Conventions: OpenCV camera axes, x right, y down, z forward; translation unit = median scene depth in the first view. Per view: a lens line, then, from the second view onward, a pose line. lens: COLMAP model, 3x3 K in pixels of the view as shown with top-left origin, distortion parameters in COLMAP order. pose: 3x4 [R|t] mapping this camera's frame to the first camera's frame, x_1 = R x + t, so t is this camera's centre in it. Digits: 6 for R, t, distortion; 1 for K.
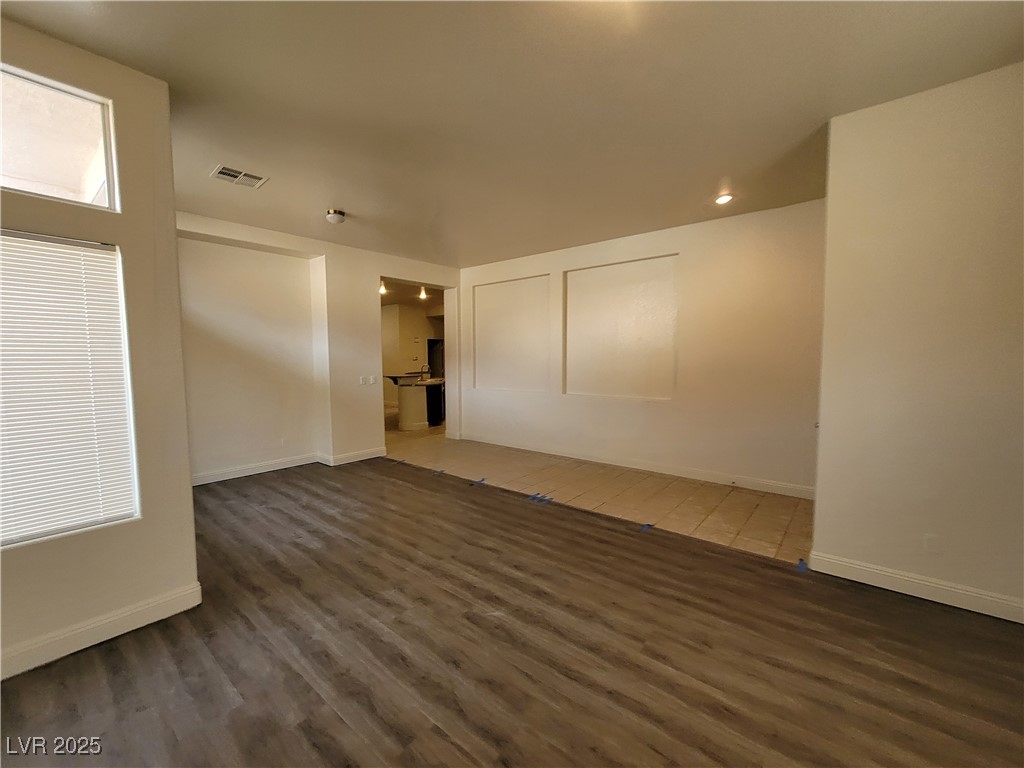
lens RADIAL K [[419.3, 0, 510.7], [0, 419.3, 384.4], [0, 0, 1]] dist [-0.002176, 0.001363]
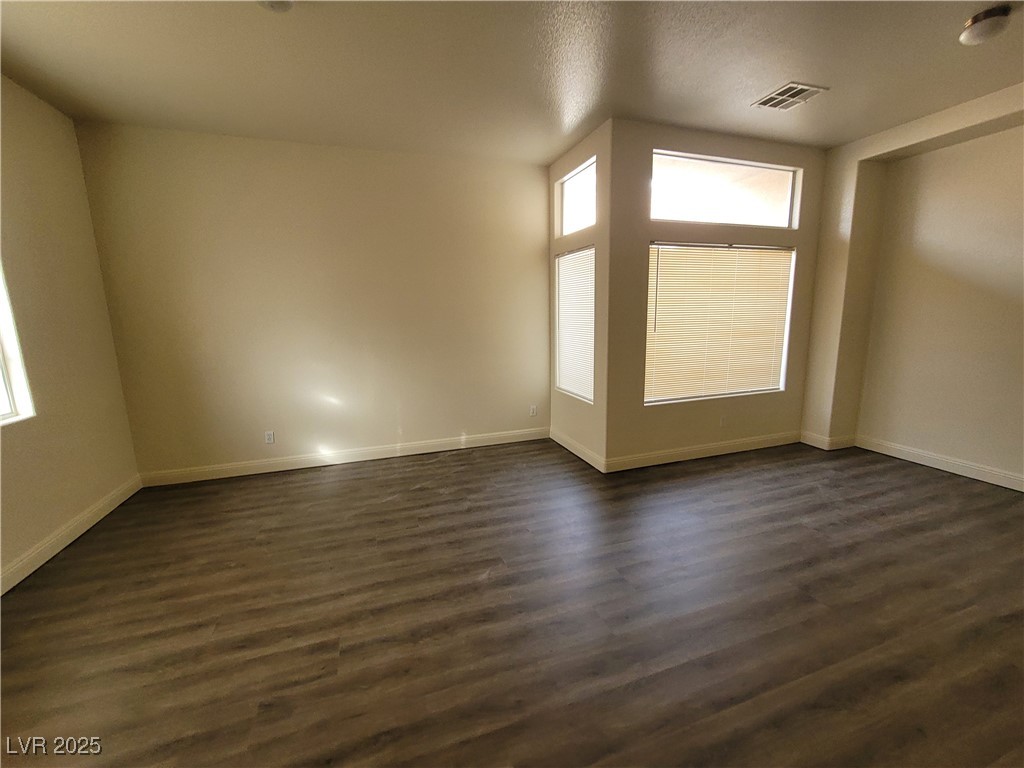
lens RADIAL K [[419.3, 0, 513.5], [0, 419.3, 382.0], [0, 0, 1]] dist [-0.002176, 0.001363]
pose [[-0.512458, 0.163623, -0.842979, 0.718283], [-0.038078, 0.976383, 0.212665, -0.123528], [0.857867, 0.141081, -0.494125, 1.533310]]
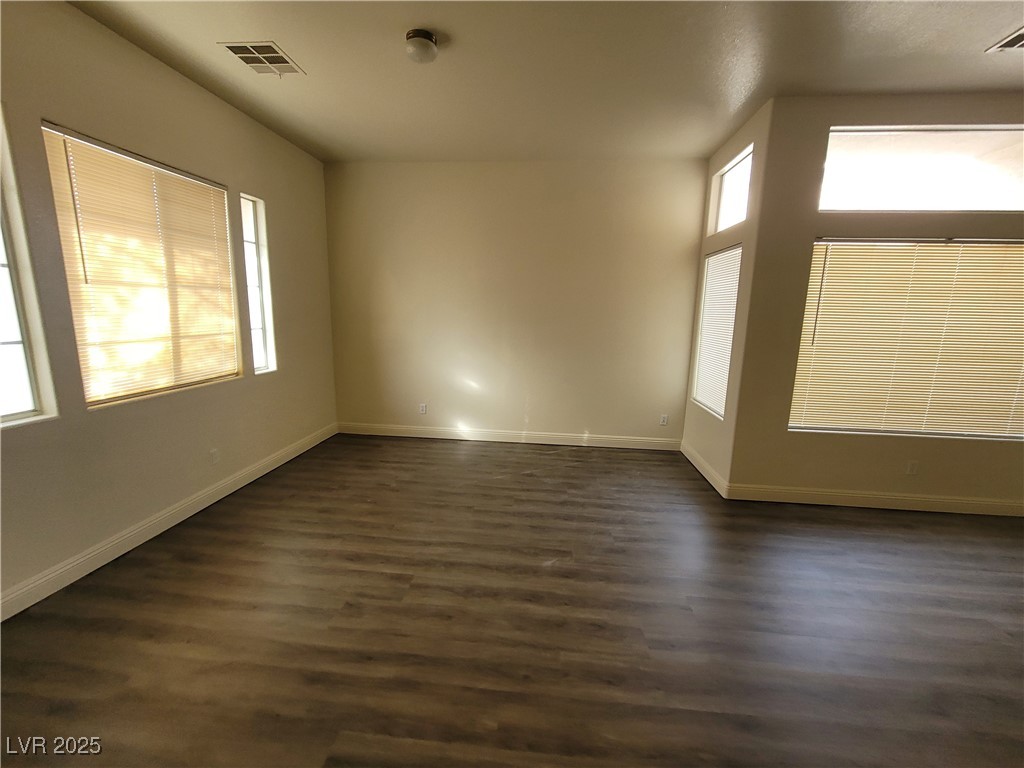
lens RADIAL K [[419.3, 0, 516.1], [0, 419.3, 382.3], [0, 0, 1]] dist [-0.002176, 0.001363]
pose [[-0.821231, 0.088299, -0.563723, 0.601655], [-0.055930, 0.970739, 0.233532, -0.136395], [0.567848, 0.223312, -0.792262, 1.734030]]
